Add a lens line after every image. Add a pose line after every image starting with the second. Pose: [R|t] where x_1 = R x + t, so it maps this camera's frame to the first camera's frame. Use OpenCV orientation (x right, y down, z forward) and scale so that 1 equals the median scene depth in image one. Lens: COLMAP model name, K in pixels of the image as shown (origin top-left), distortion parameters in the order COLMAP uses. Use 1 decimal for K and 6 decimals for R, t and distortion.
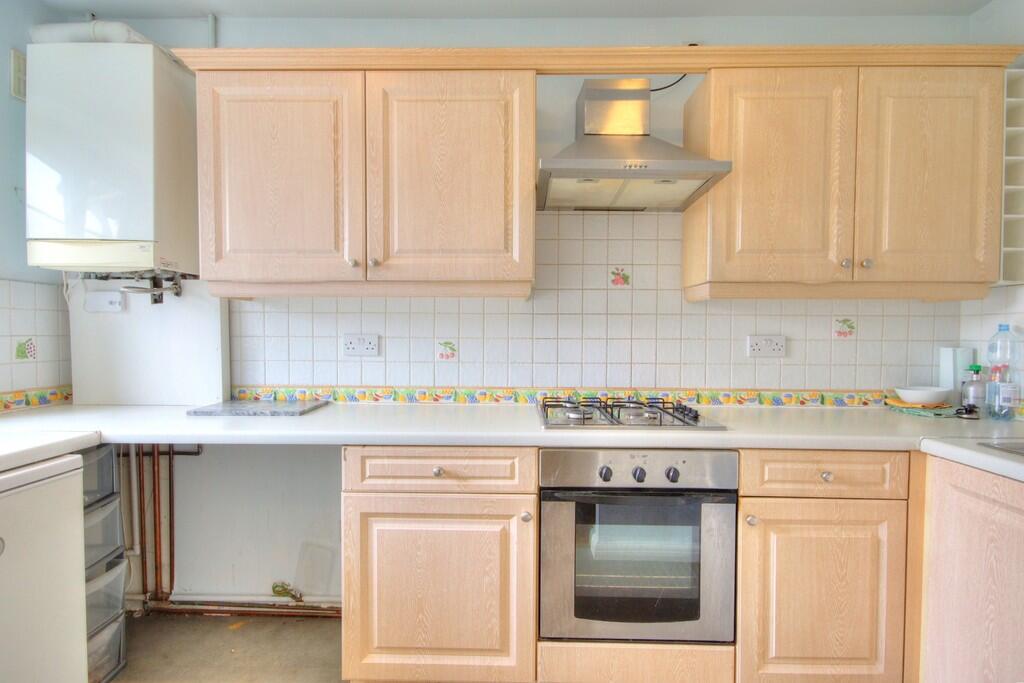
lens RADIAL K [[521.7, 0, 513.3], [0, 521.7, 351.1], [0, 0, 1]] dist [0.012428, -0.004988]
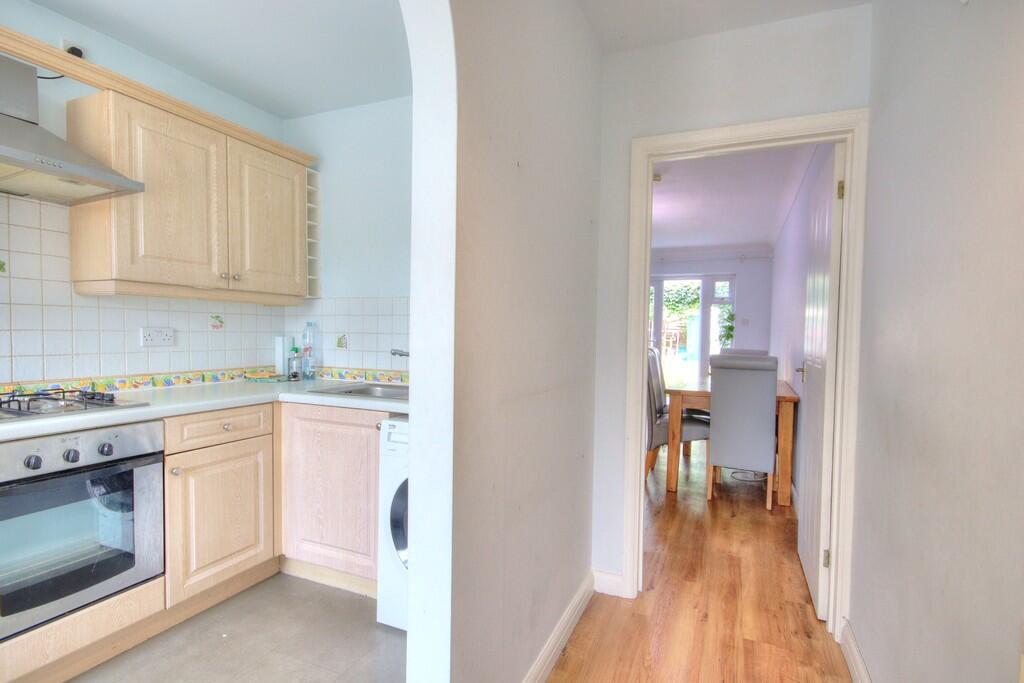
lens RADIAL K [[521.7, 0, 511.6], [0, 521.7, 345.1], [0, 0, 1]] dist [0.012428, -0.004988]
pose [[0.377280, -0.023205, 0.925809, -0.356674], [0.022700, 0.999617, 0.015805, 0.010093], [-0.925821, 0.015053, 0.377662, -0.215368]]
